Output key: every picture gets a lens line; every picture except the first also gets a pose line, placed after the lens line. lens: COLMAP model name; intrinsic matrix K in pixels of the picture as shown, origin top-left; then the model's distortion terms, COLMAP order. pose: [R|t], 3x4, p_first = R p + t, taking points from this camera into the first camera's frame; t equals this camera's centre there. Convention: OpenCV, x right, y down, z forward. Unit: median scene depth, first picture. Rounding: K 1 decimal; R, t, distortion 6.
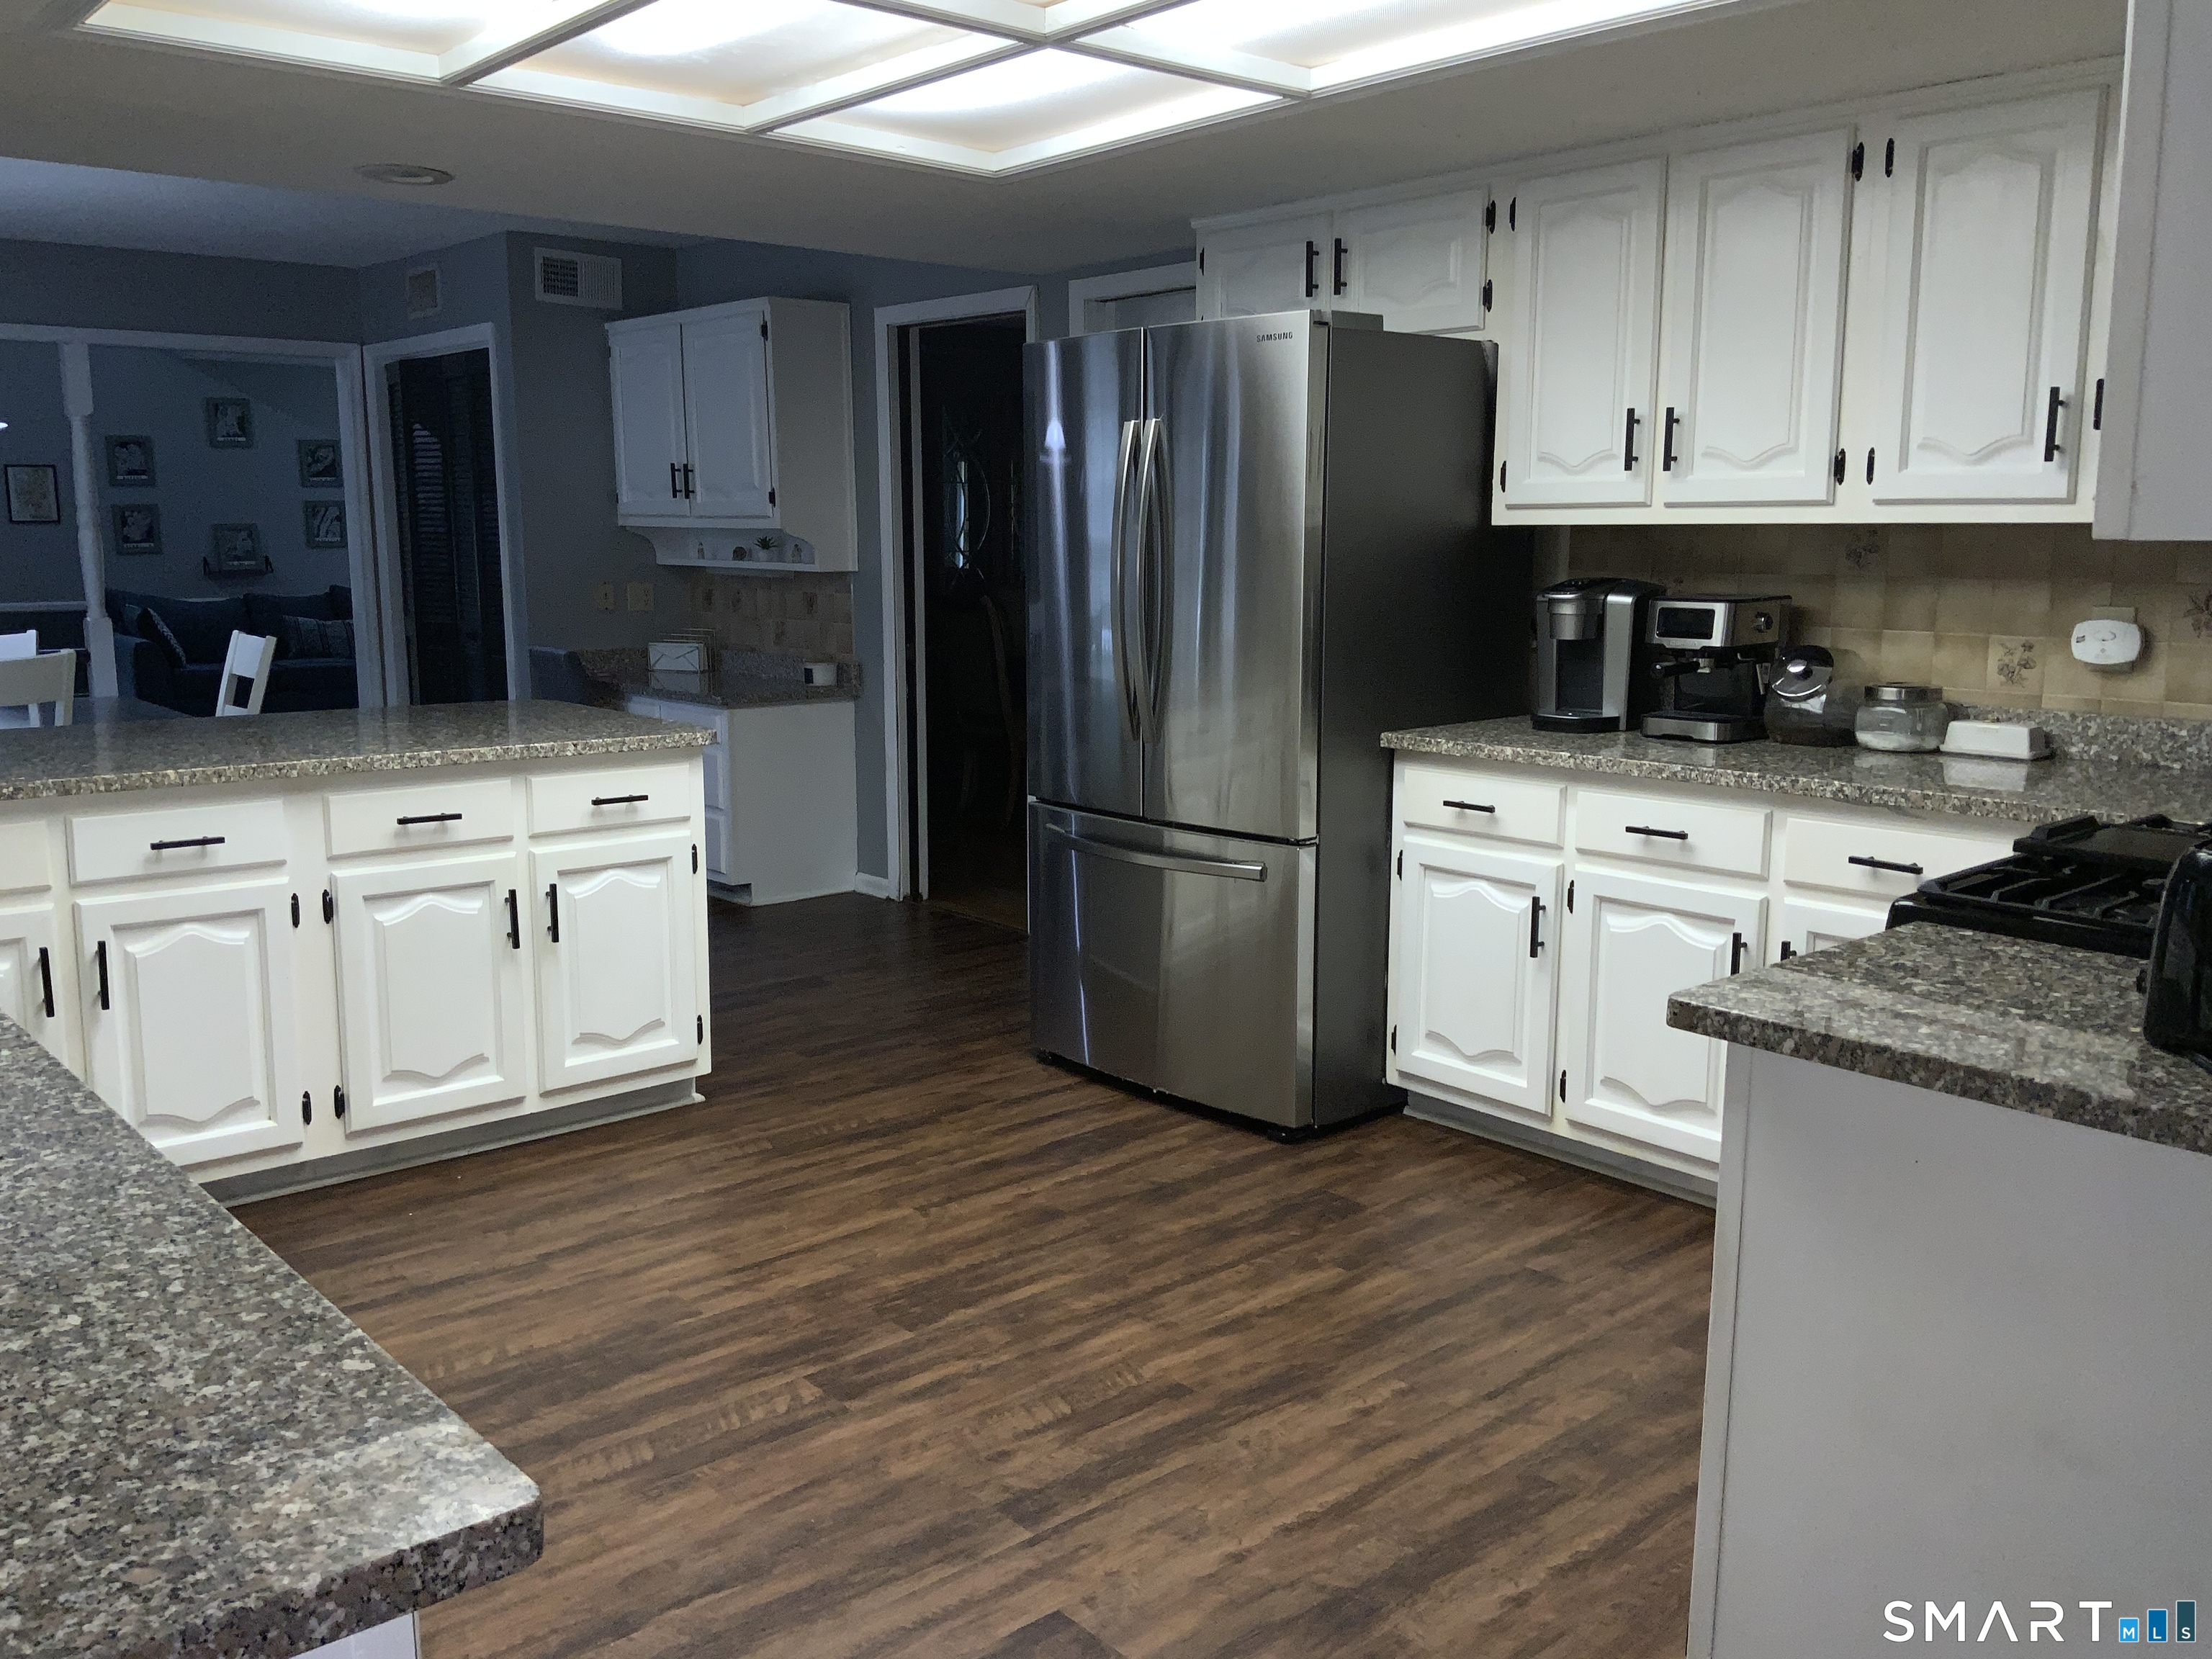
lens RADIAL K [[1870.1, 0, 1117.3], [0, 1870.1, 834.2], [0, 0, 1]] dist [0.095396, -0.204299]
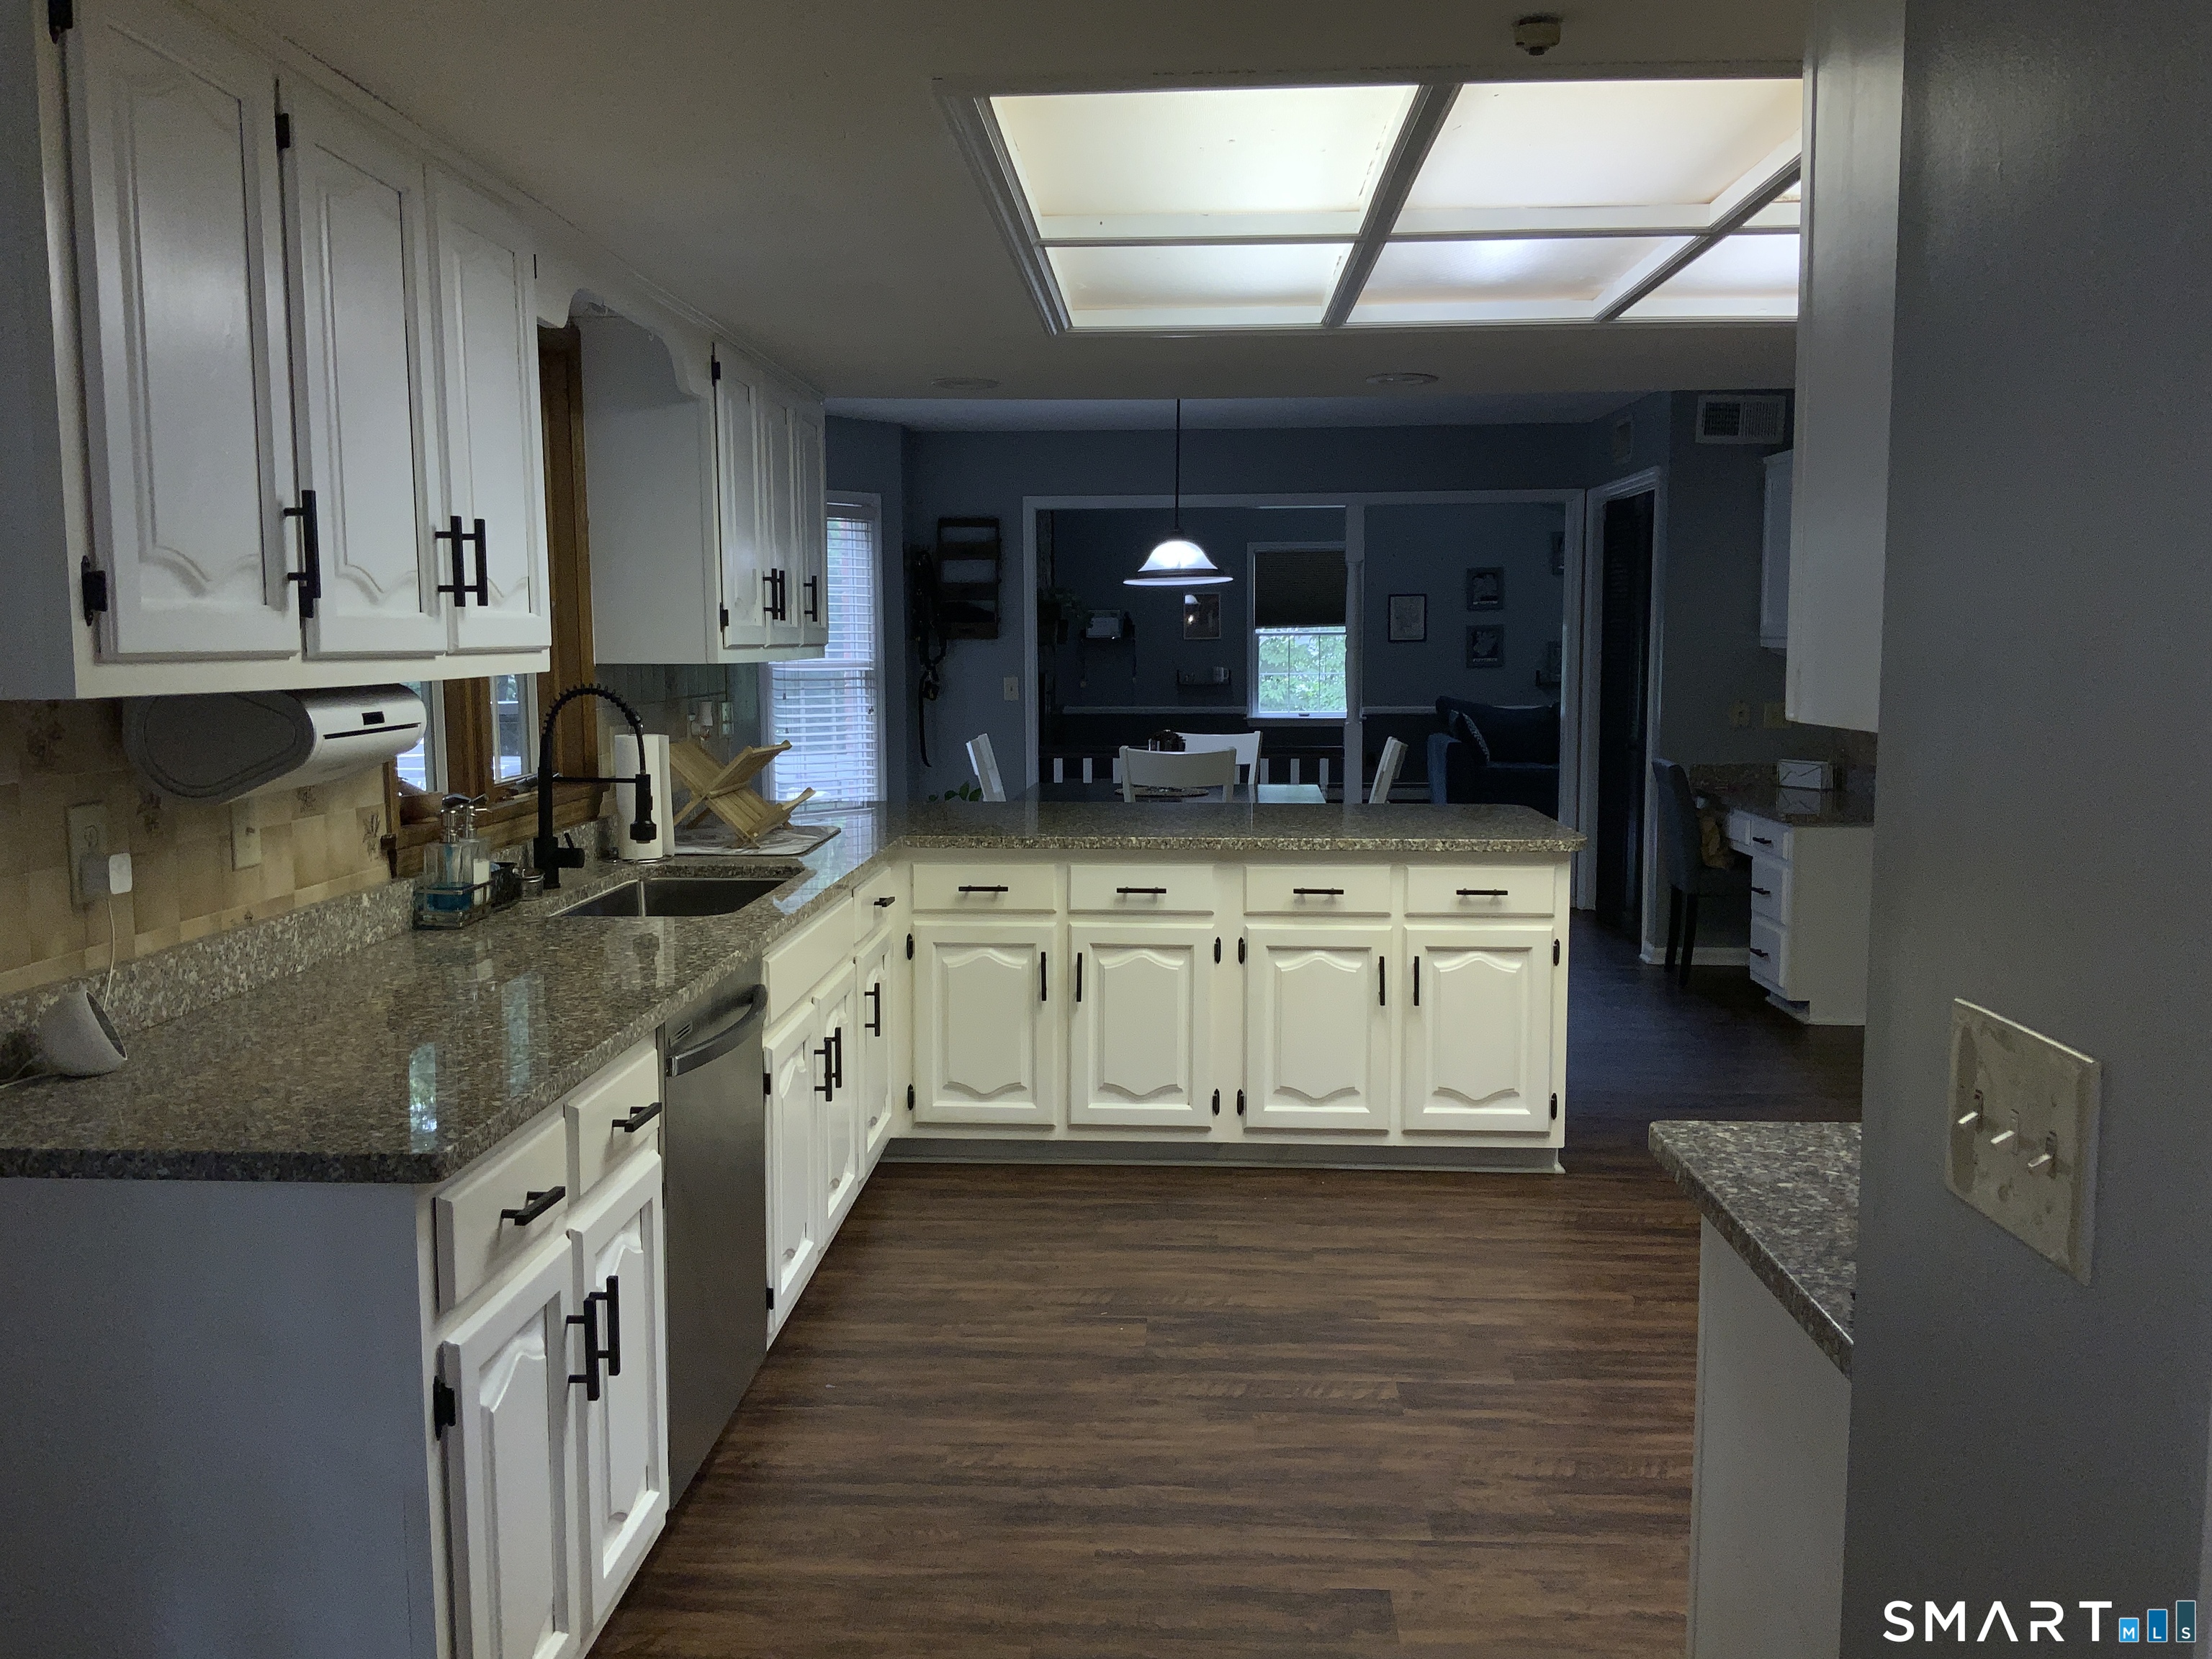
lens RADIAL K [[1870.1, 0, 1055.0], [0, 1870.1, 834.6], [0, 0, 1]] dist [0.095396, -0.204299]
pose [[0.699661, 0.070372, -0.711001, 0.383957], [-0.108983, 0.994004, -0.008862, -0.015109], [0.706114, 0.083688, 0.703135, -0.009534]]
